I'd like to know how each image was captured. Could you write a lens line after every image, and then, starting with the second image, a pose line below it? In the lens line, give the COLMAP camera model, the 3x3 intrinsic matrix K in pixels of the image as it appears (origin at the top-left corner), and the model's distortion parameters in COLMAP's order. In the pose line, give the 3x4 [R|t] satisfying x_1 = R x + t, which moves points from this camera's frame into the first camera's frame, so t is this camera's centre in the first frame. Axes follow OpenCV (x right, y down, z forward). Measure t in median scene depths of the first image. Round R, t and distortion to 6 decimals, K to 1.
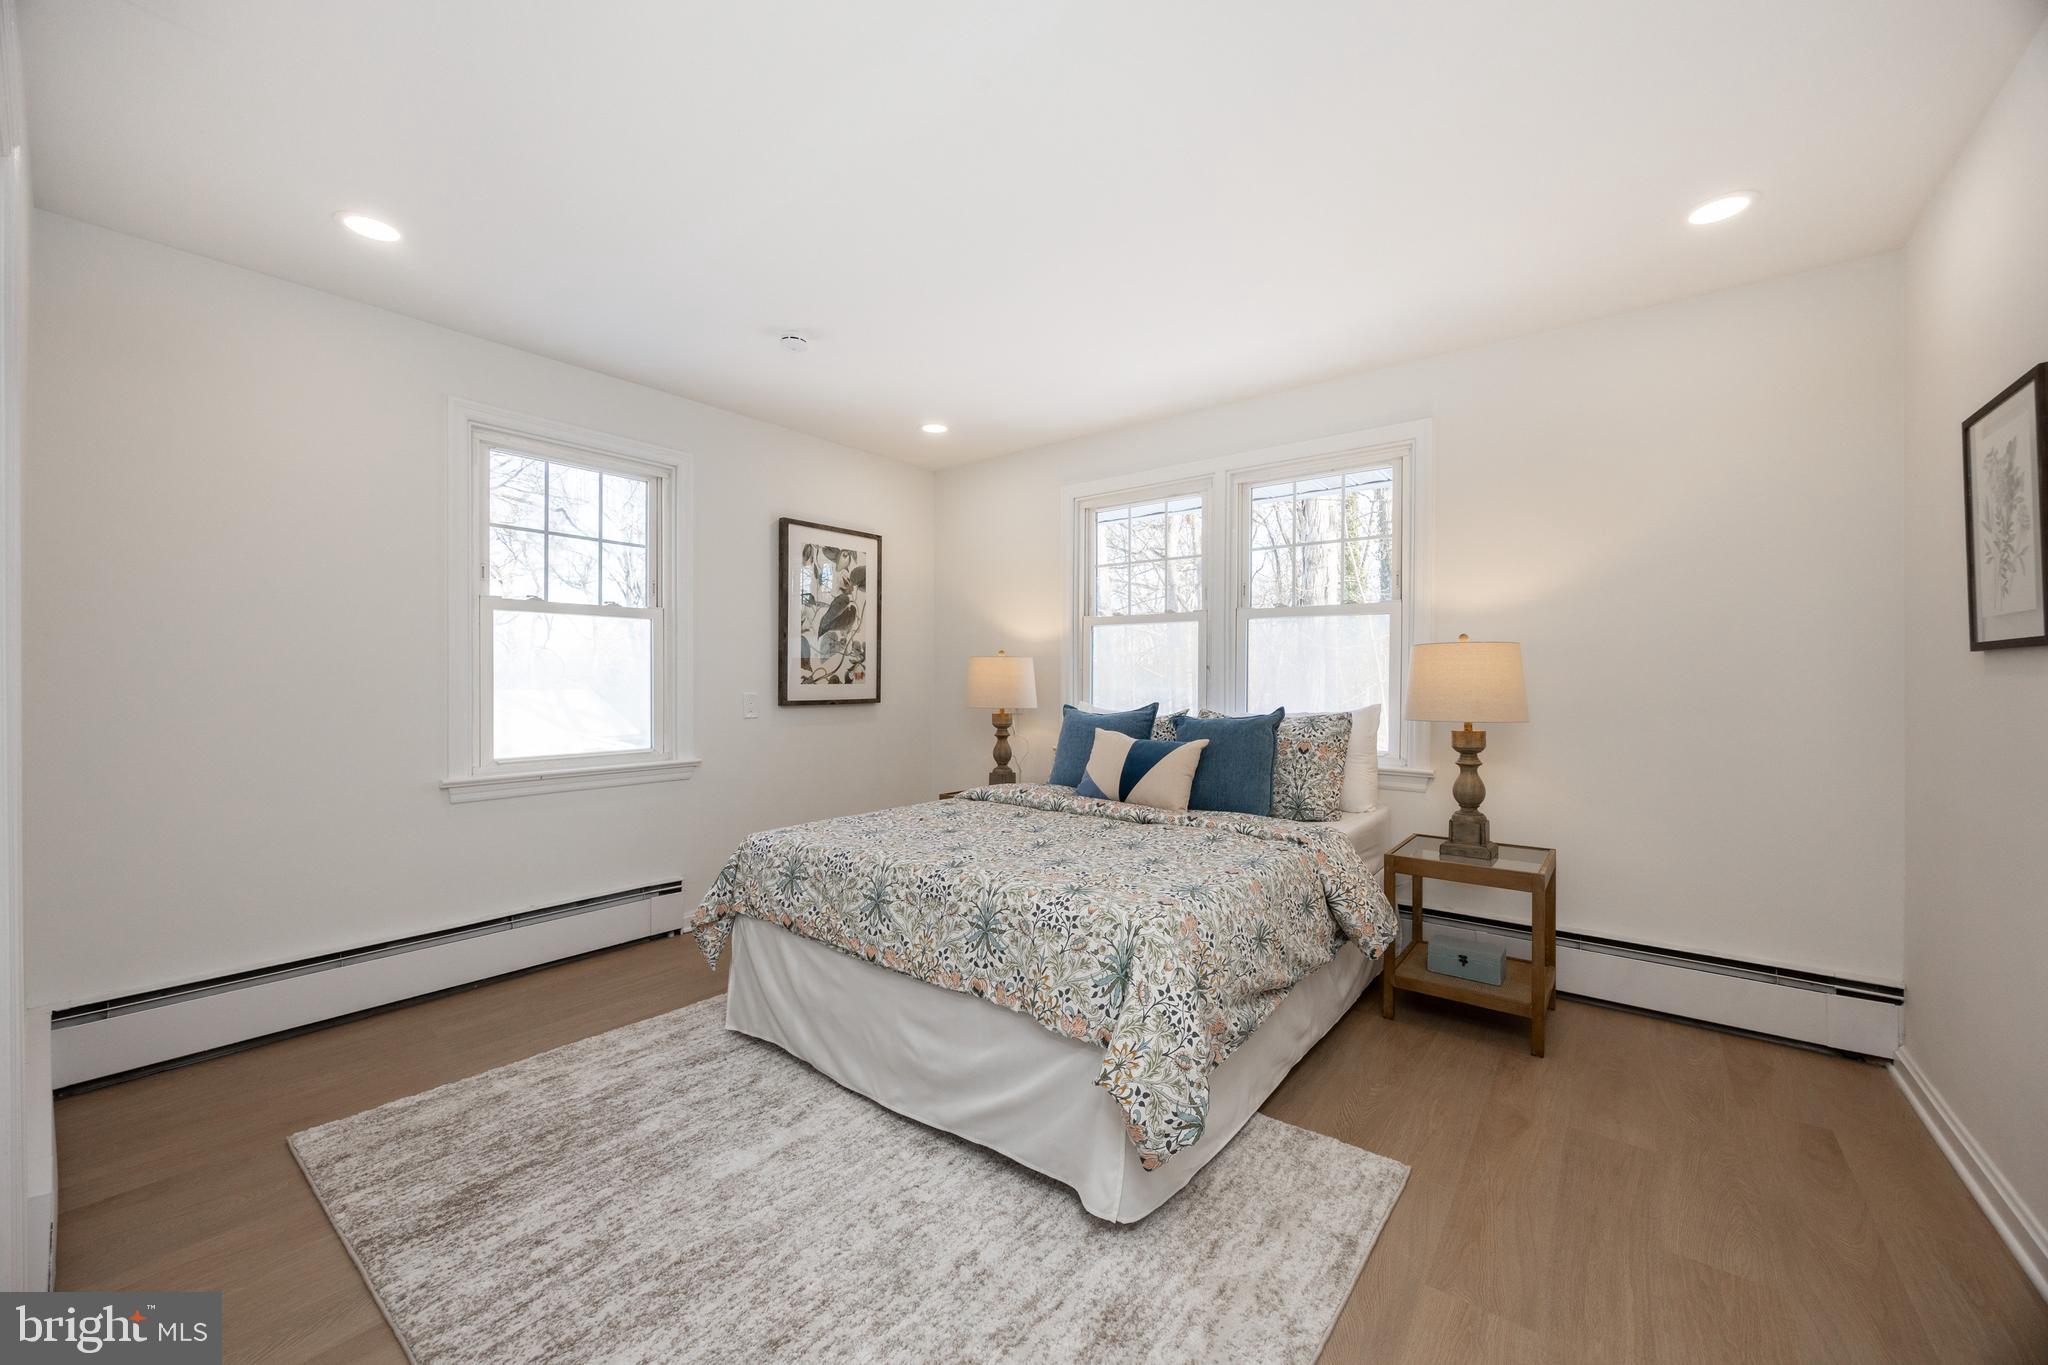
lens RADIAL K [[768.2, 0, 1024.6], [0, 768.2, 686.7], [0, 0, 1]] dist [-0.001488, -0.000148]
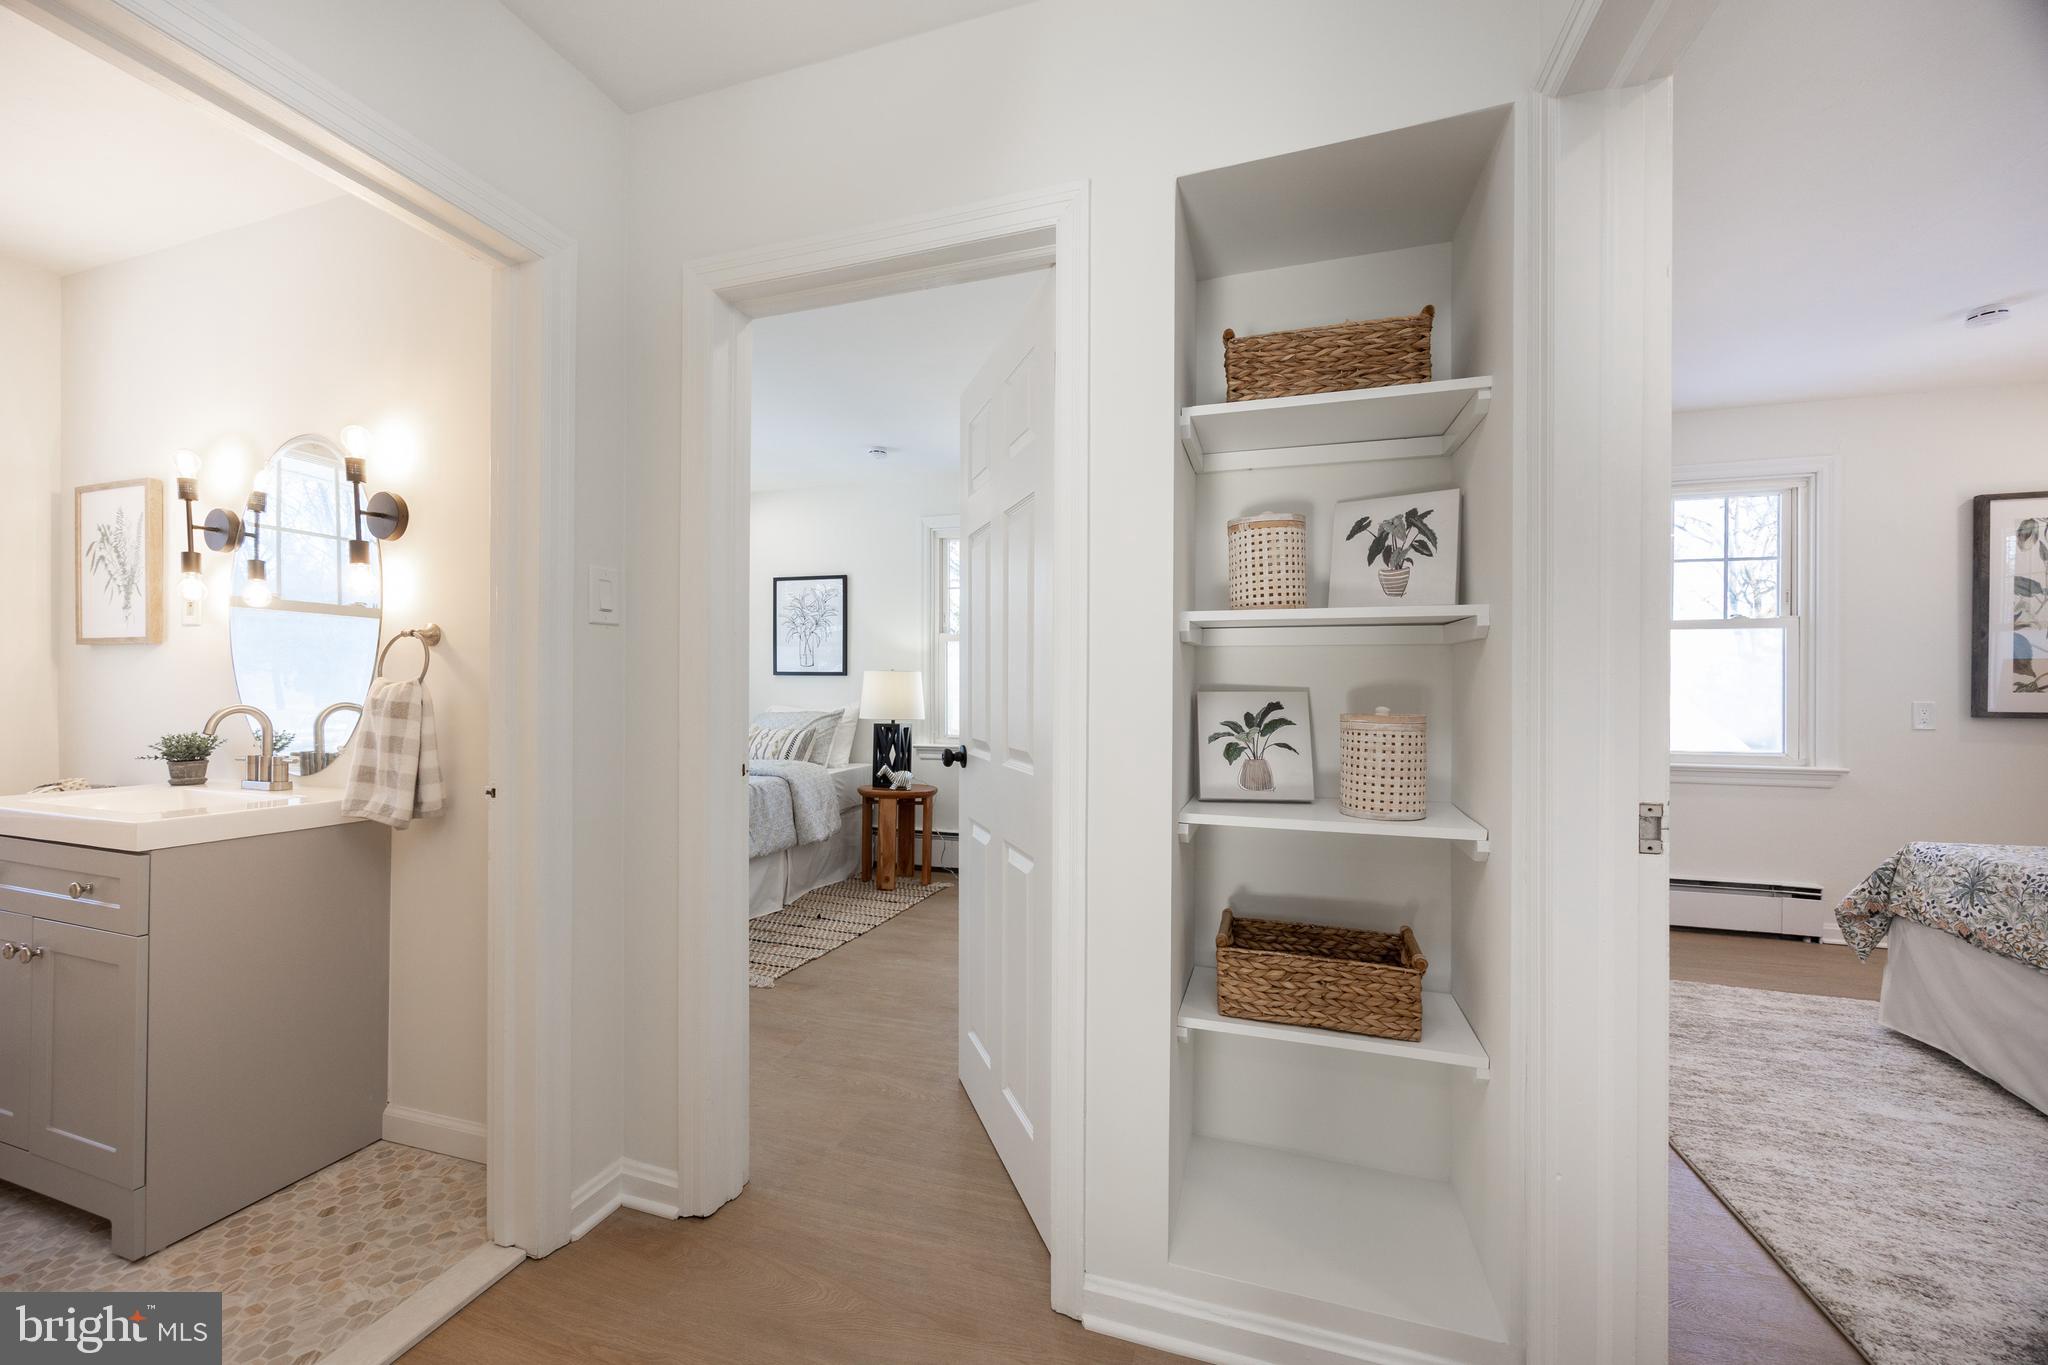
lens RADIAL K [[768.2, 0, 1024.6], [0, 768.2, 686.7], [0, 0, 1]] dist [-0.001488, -0.000148]
pose [[0.343494, 0.001418, -0.939154, 0.187295], [-0.007978, 0.999967, -0.001408, 0.000578], [0.939121, 0.007976, 0.343494, -0.445228]]
